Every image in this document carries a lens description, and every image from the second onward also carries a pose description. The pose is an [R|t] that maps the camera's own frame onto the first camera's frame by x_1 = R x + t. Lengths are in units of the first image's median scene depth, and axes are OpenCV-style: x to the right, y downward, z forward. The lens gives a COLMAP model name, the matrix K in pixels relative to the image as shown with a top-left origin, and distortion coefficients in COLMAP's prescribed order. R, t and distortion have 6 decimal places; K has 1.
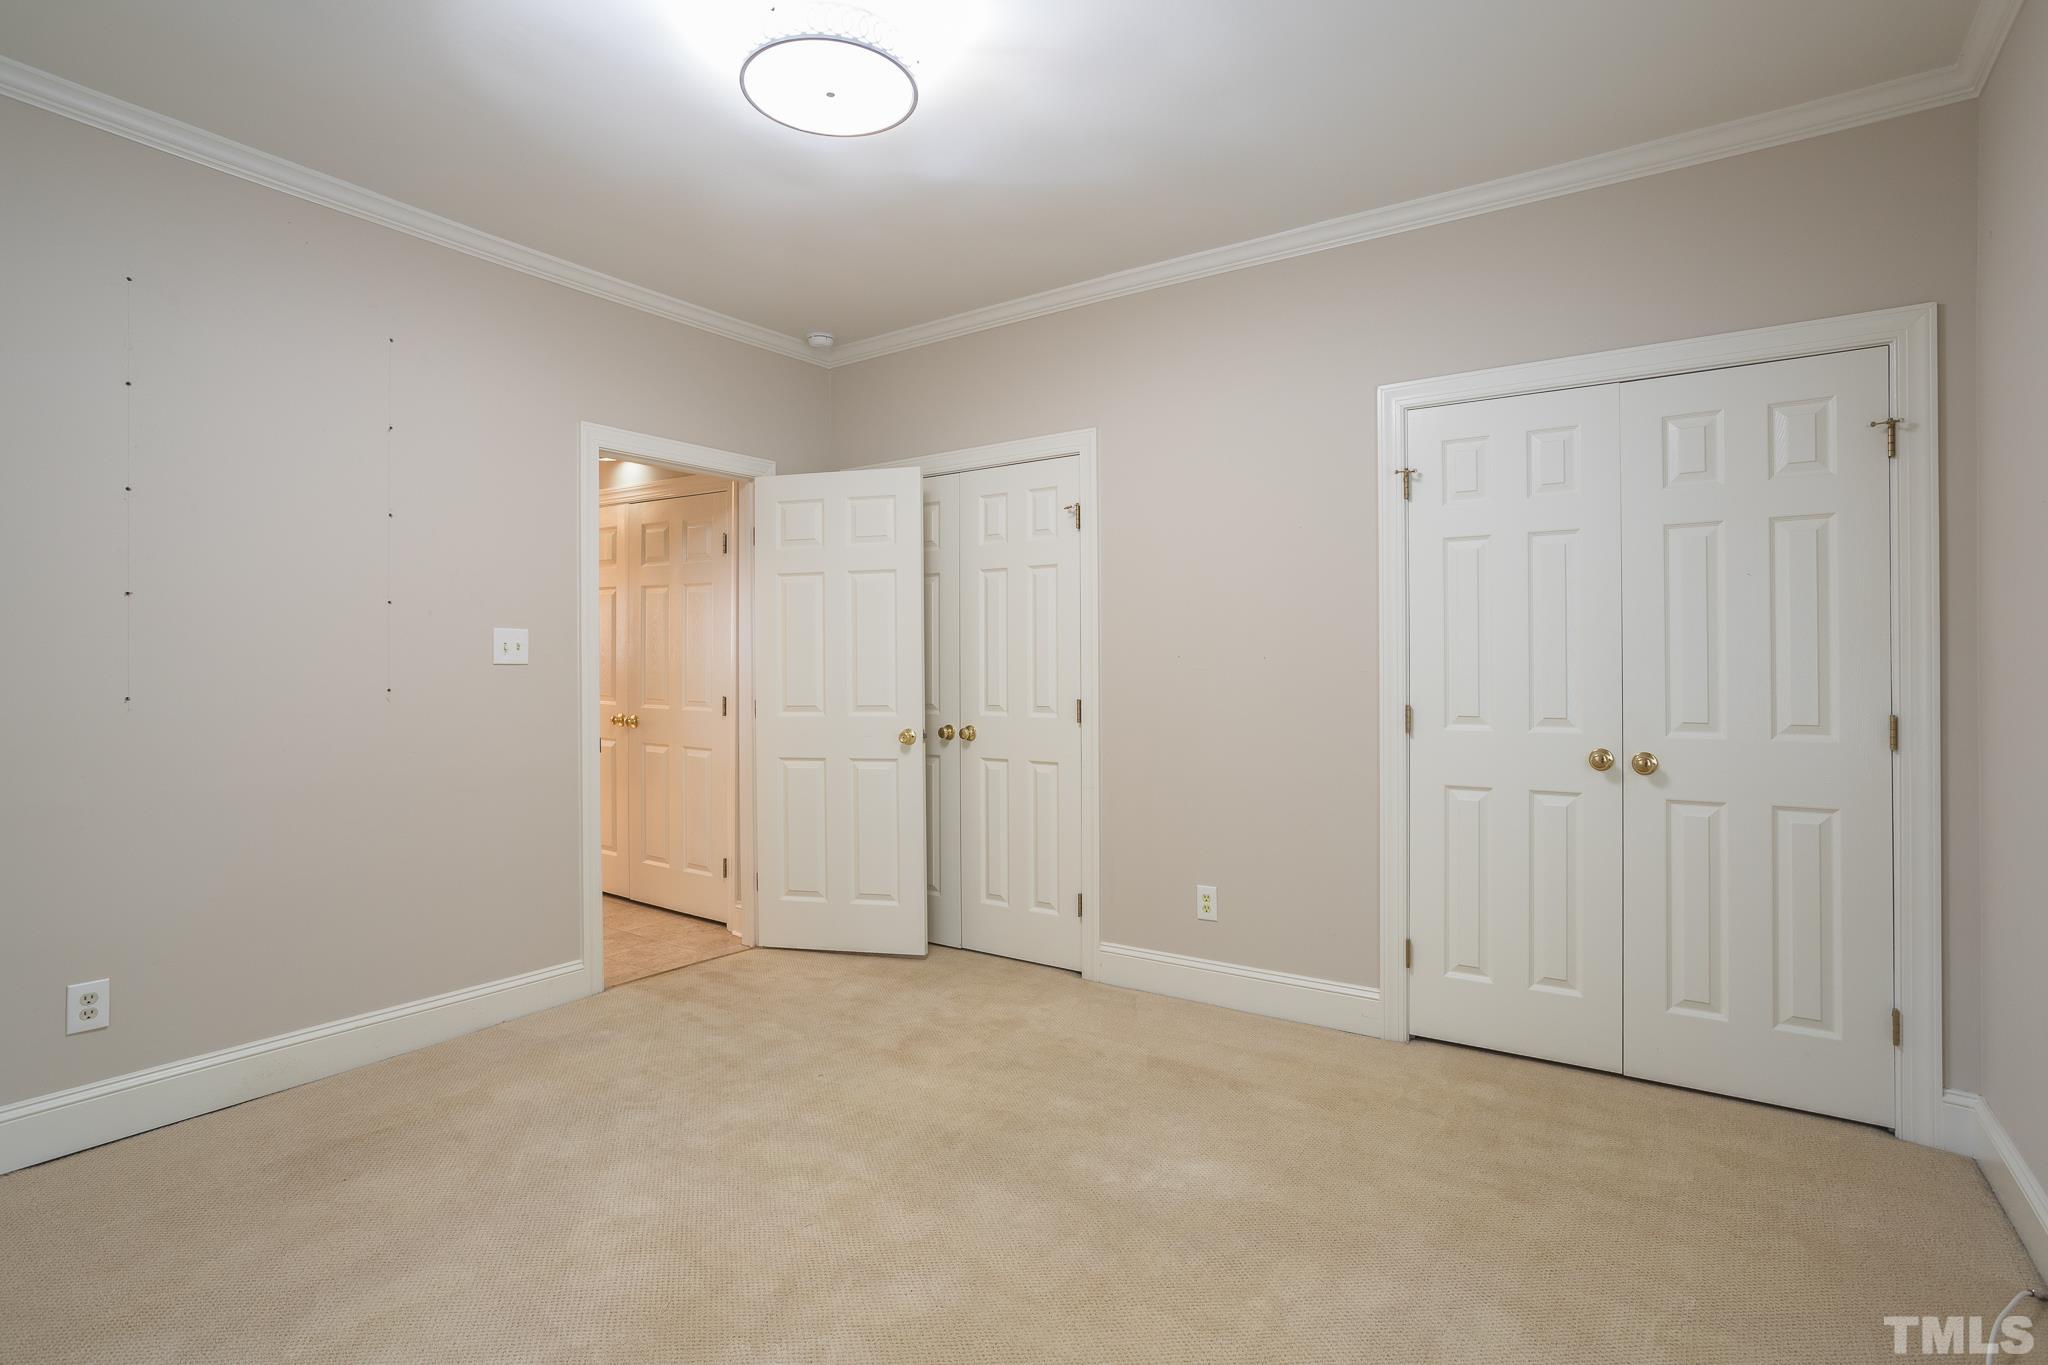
lens RADIAL K [[1011.9, 0, 1028.5], [0, 1011.9, 652.2], [0, 0, 1]] dist [-0.046301, 0.031222]
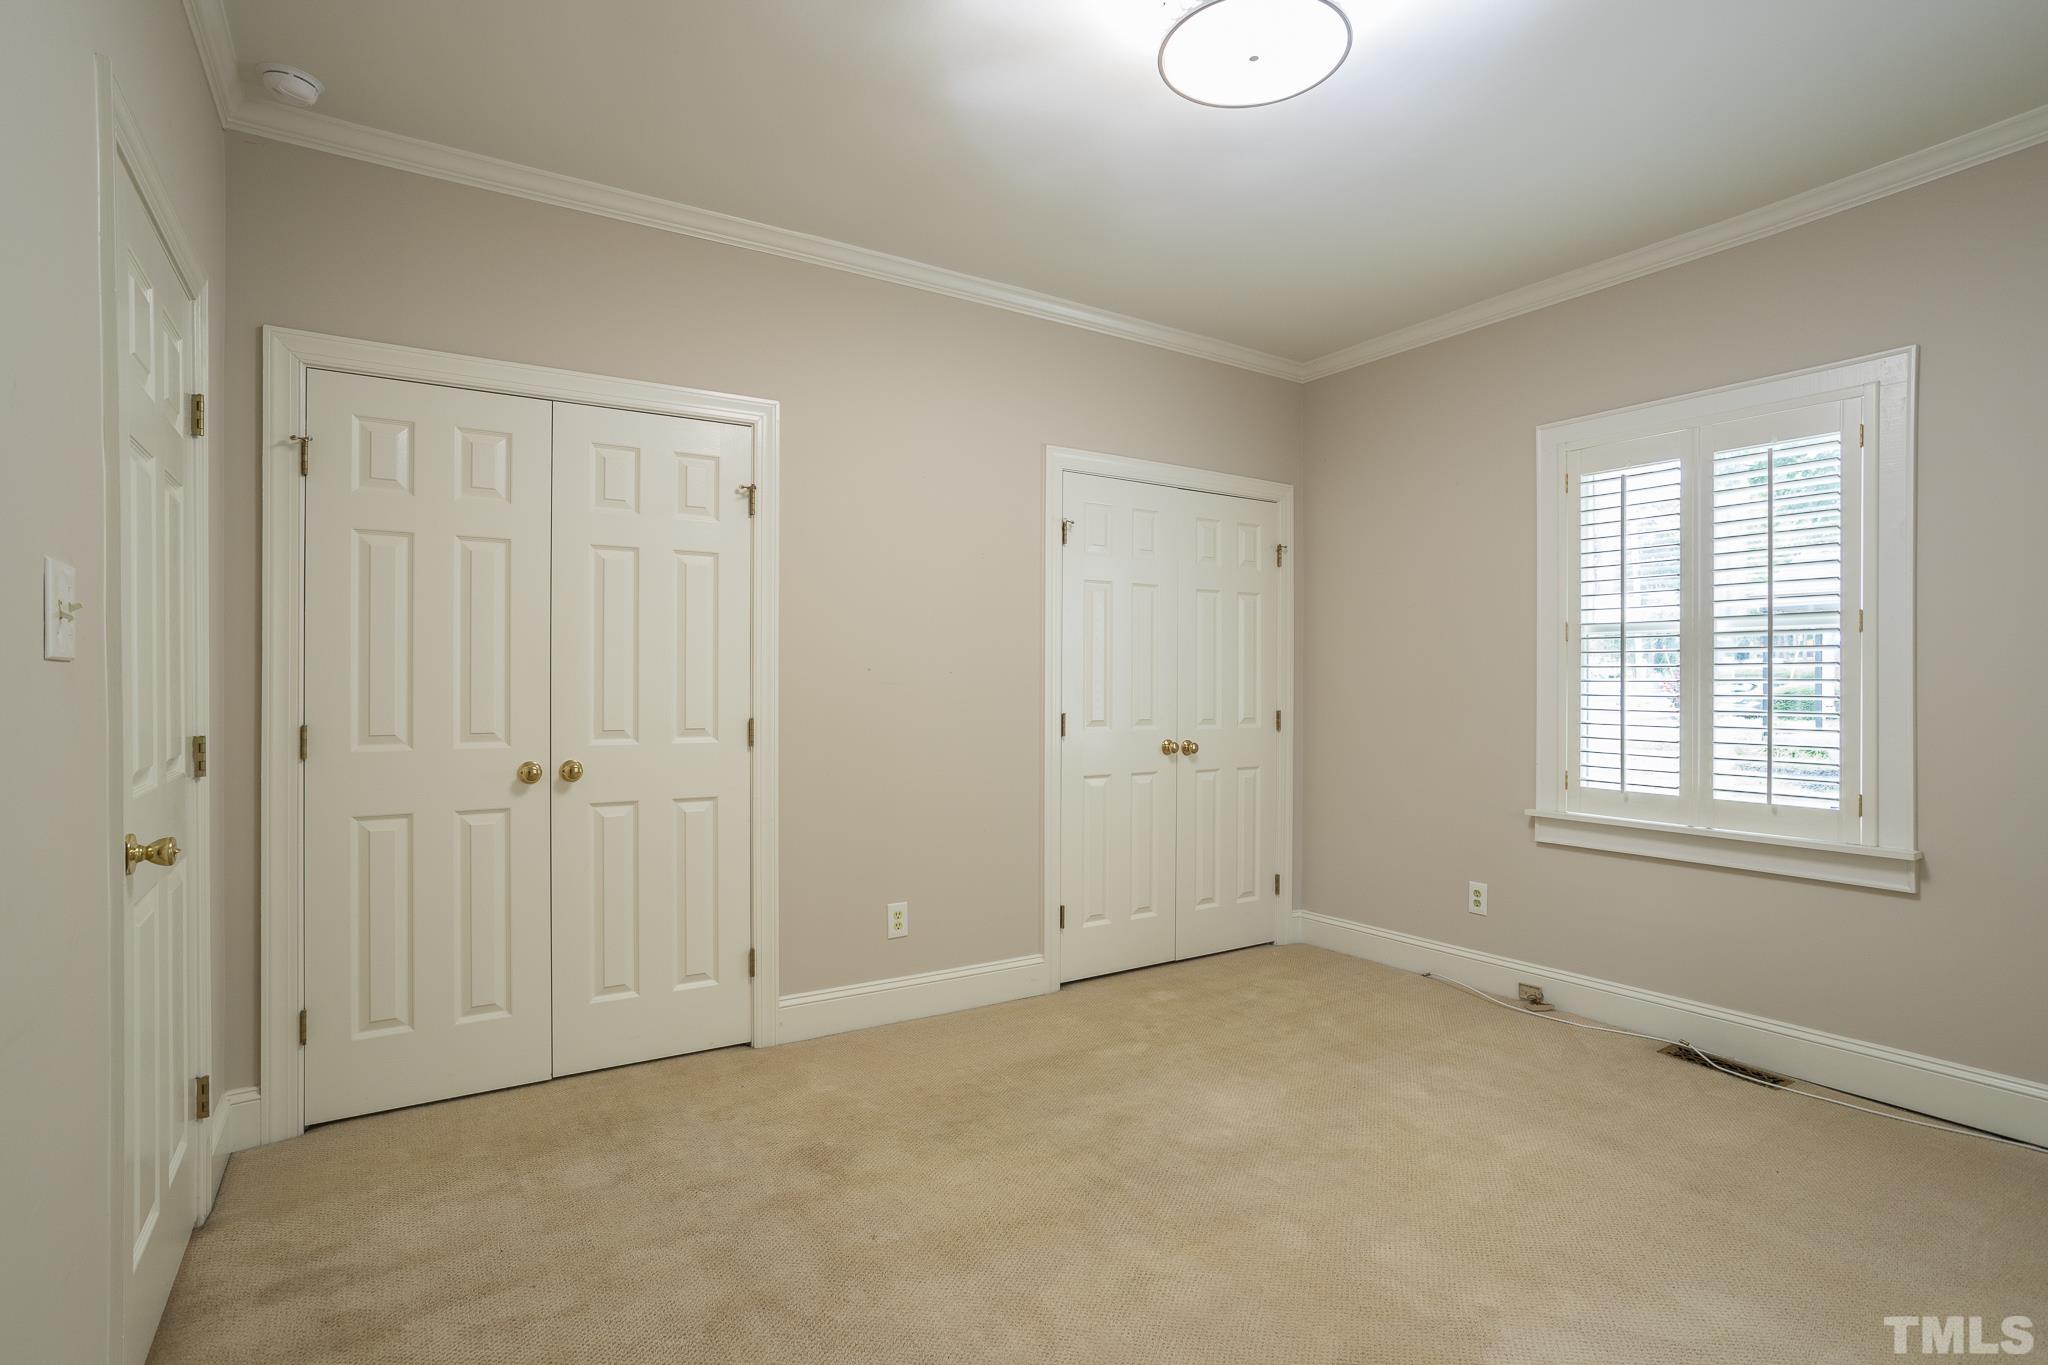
lens RADIAL K [[1011.9, 0, 1020.9], [0, 1011.9, 674.5], [0, 0, 1]] dist [-0.046301, 0.031222]
pose [[0.380262, 0.015554, 0.924748, -0.768994], [-0.015868, 0.999821, -0.010291, 0.019172], [-0.924743, -0.010761, 0.380441, 0.576300]]
